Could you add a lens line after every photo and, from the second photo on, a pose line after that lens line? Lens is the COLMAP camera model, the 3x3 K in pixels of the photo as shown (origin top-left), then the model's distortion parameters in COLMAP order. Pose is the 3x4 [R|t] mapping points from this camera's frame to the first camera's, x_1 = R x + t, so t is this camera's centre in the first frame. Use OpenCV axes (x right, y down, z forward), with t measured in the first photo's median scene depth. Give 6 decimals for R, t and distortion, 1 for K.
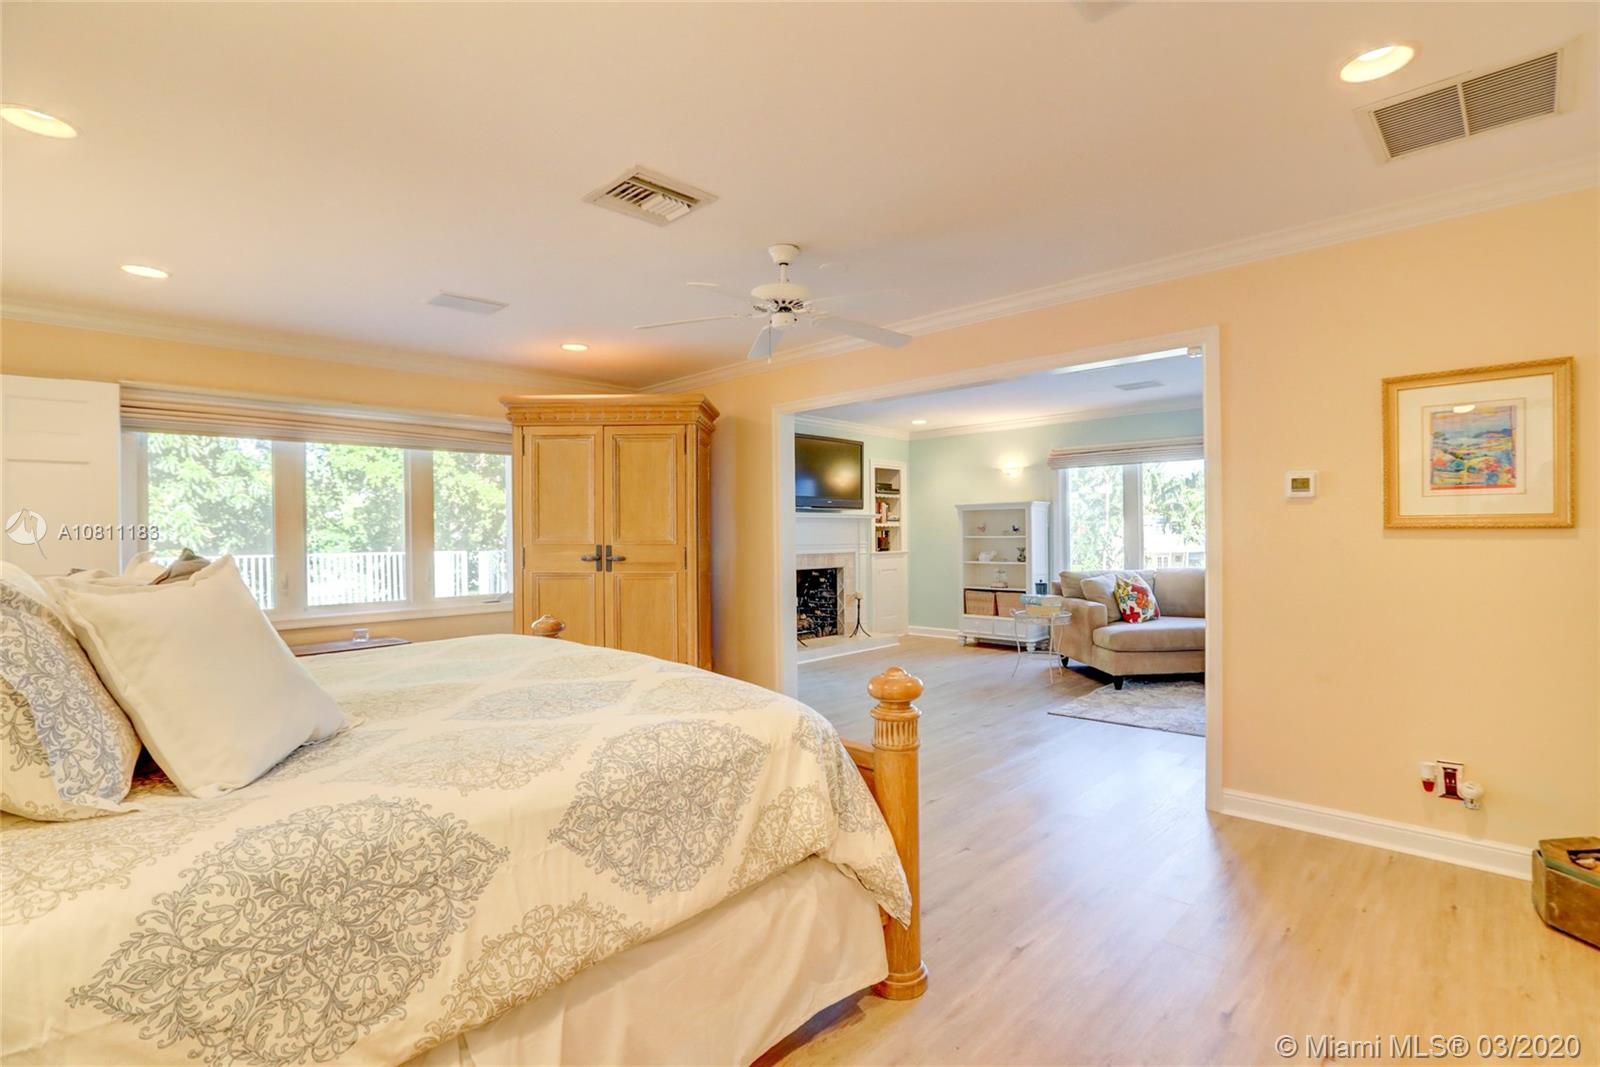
lens RADIAL K [[744.1, 0, 808.6], [0, 744.1, 536.5], [0, 0, 1]] dist [-0.031502, 0.014460]
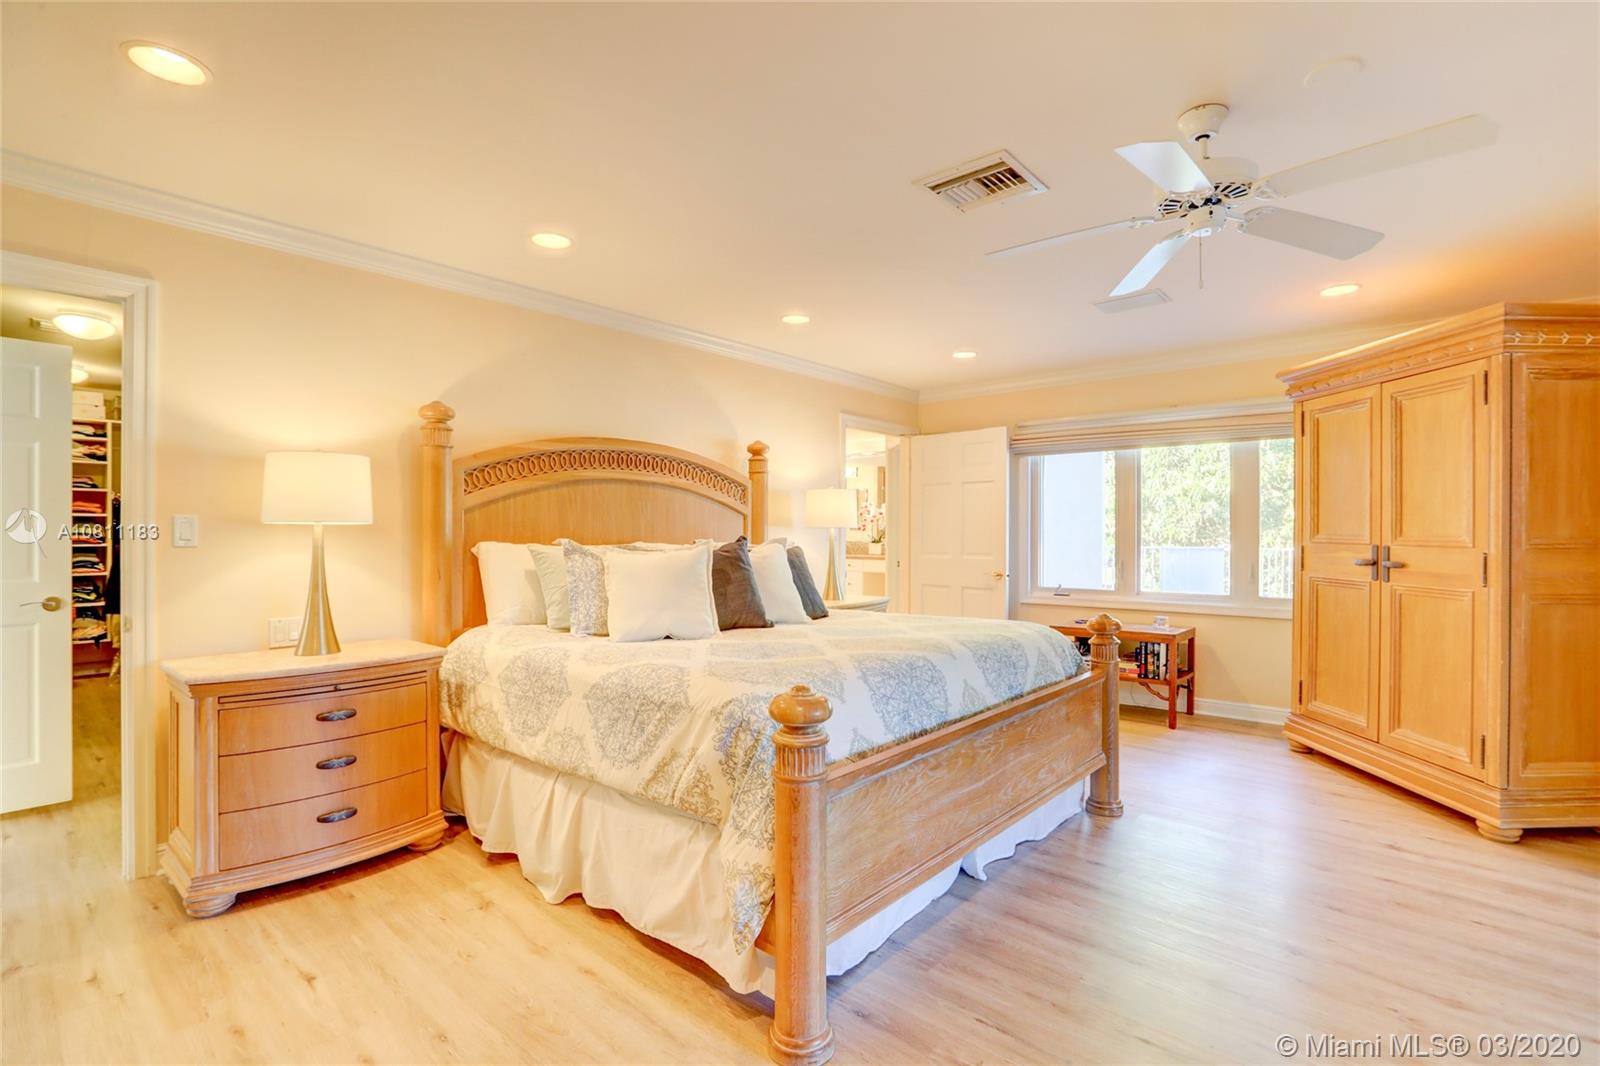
lens RADIAL K [[744.1, 0, 808.6], [0, 744.1, 536.0], [0, 0, 1]] dist [-0.031502, 0.014460]
pose [[0.065968, 0.017636, -0.997666, 0.413759], [-0.002368, 0.999844, 0.017517, -0.009070], [0.997819, 0.001207, 0.065999, 0.385592]]
